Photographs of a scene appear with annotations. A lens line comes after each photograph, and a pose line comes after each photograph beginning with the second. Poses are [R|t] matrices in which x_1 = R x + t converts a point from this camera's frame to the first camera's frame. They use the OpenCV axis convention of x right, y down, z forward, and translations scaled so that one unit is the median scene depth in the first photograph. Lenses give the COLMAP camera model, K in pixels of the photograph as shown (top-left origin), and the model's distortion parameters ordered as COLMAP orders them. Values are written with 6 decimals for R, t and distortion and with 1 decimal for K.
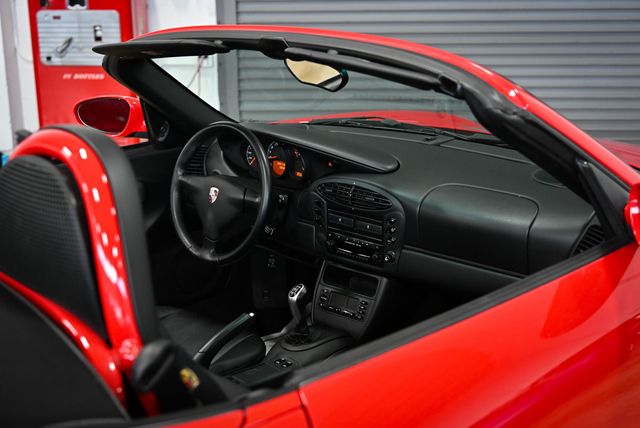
lens RADIAL K [[967.1, 0, 318.1], [0, 967.1, 213.8], [0, 0, 1]] dist [0.026929, 0.000000]
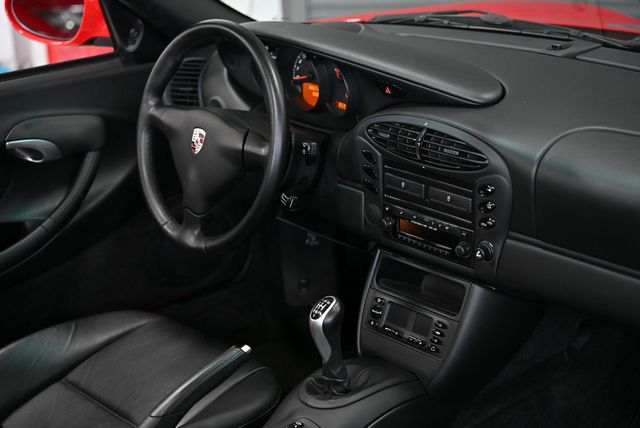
lens RADIAL K [[1126.6, 0, 325.6], [0, 1126.6, 210.3], [0, 0, 1]] dist [0.016742, 0.000000]
pose [[0.995248, 0.008914, -0.096965, 0.042286], [-0.001958, 0.997432, 0.071591, -0.027268], [0.097354, -0.071061, 0.992710, 0.301986]]
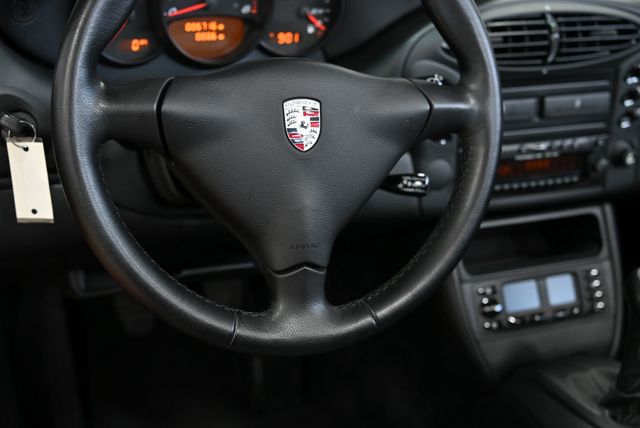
lens RADIAL K [[1018.9, 0, 318.8], [0, 1018.9, 214.3], [0, 0, 1]] dist [0.022637, 0.000000]
pose [[0.434748, -0.287644, 0.853379, -0.389539], [0.223829, 0.952395, 0.206991, -0.058058], [-0.872293, 0.101022, 0.478435, 0.859304]]
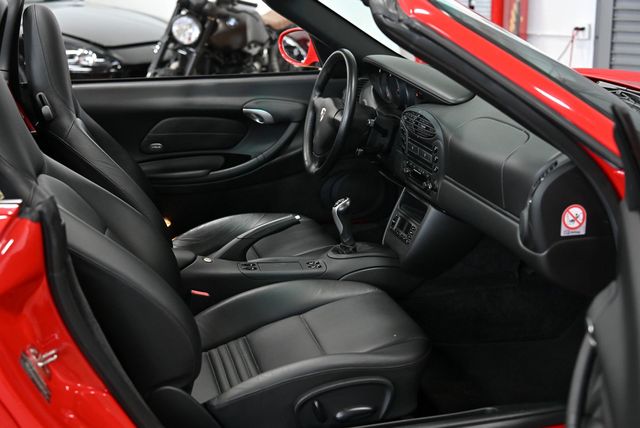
lens RADIAL K [[931.9, 0, 318.8], [0, 931.9, 215.5], [0, 0, 1]] dist [0.056249, 0.000000]
pose [[0.836788, 0.149612, -0.526690, 0.472016], [-0.143654, 0.988235, 0.052487, 0.039725], [0.528346, 0.031740, 0.848436, 0.101585]]
